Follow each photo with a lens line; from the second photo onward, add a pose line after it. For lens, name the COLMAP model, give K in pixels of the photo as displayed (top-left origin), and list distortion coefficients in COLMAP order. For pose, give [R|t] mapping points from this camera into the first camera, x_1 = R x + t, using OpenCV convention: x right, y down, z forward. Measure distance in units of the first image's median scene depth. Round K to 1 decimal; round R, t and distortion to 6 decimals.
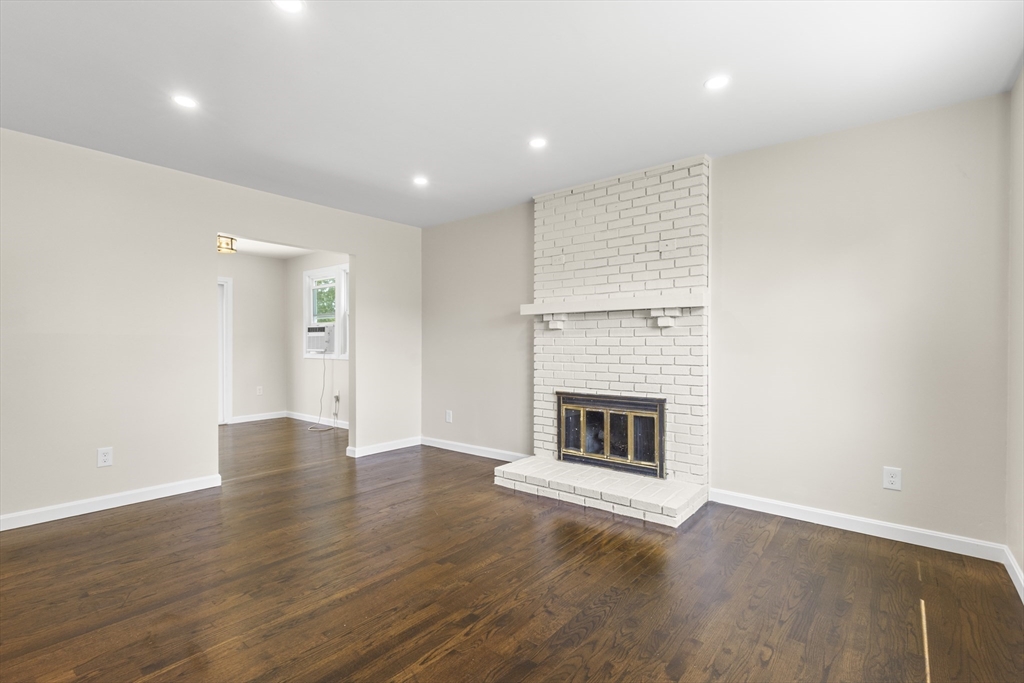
lens RADIAL K [[476.7, 0, 508.7], [0, 476.7, 350.0], [0, 0, 1]] dist [0.007692, 0.000833]
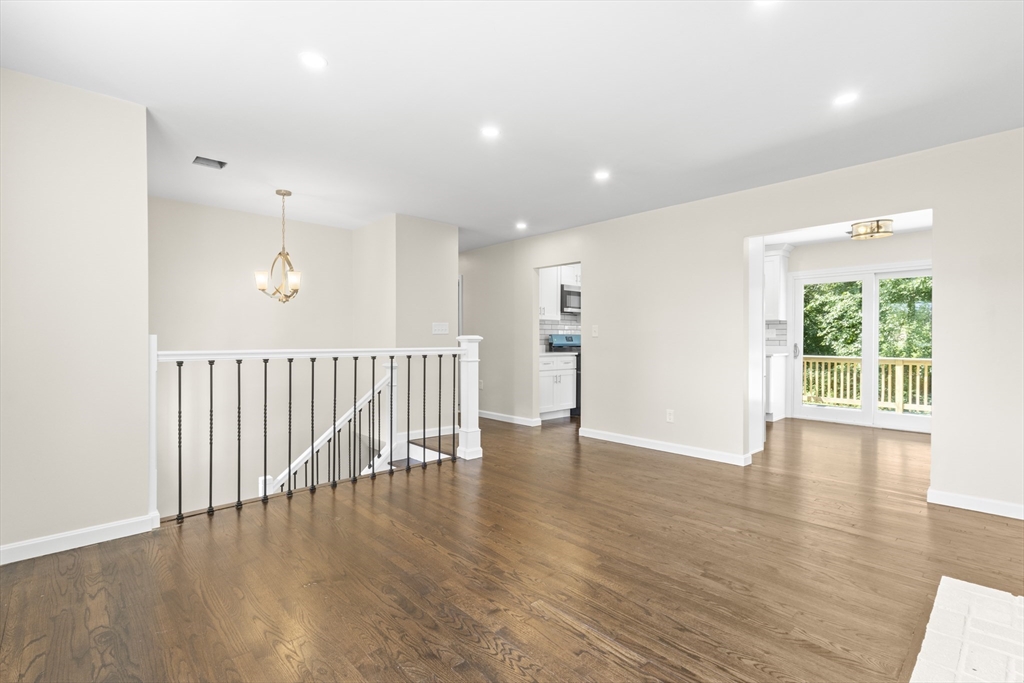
lens RADIAL K [[476.7, 0, 512.2], [0, 476.7, 340.7], [0, 0, 1]] dist [0.007692, 0.000833]
pose [[-0.127942, 0.003686, -0.991775, 0.580448], [-0.010939, 0.999927, 0.005128, -0.006040], [0.991721, 0.011506, -0.127893, 0.636577]]
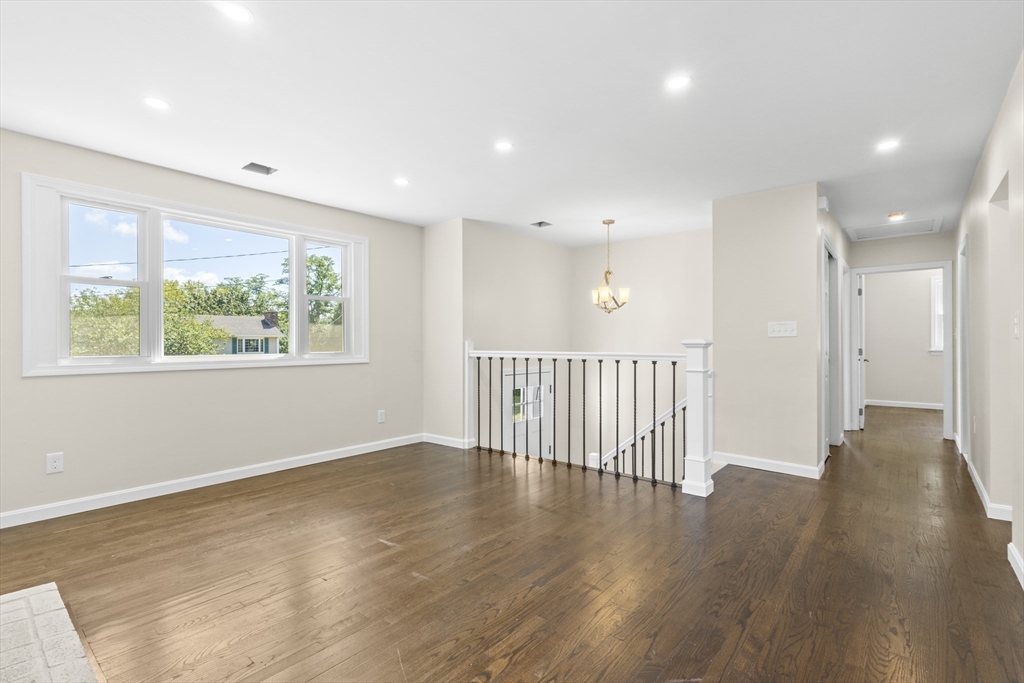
lens RADIAL K [[476.7, 0, 511.6], [0, 476.7, 342.1], [0, 0, 1]] dist [0.007692, 0.000833]
pose [[-0.999913, 0.000532, 0.013183, -0.251980], [0.000650, 0.999960, 0.008969, -0.014753], [-0.013178, 0.008977, -0.999873, 1.347146]]
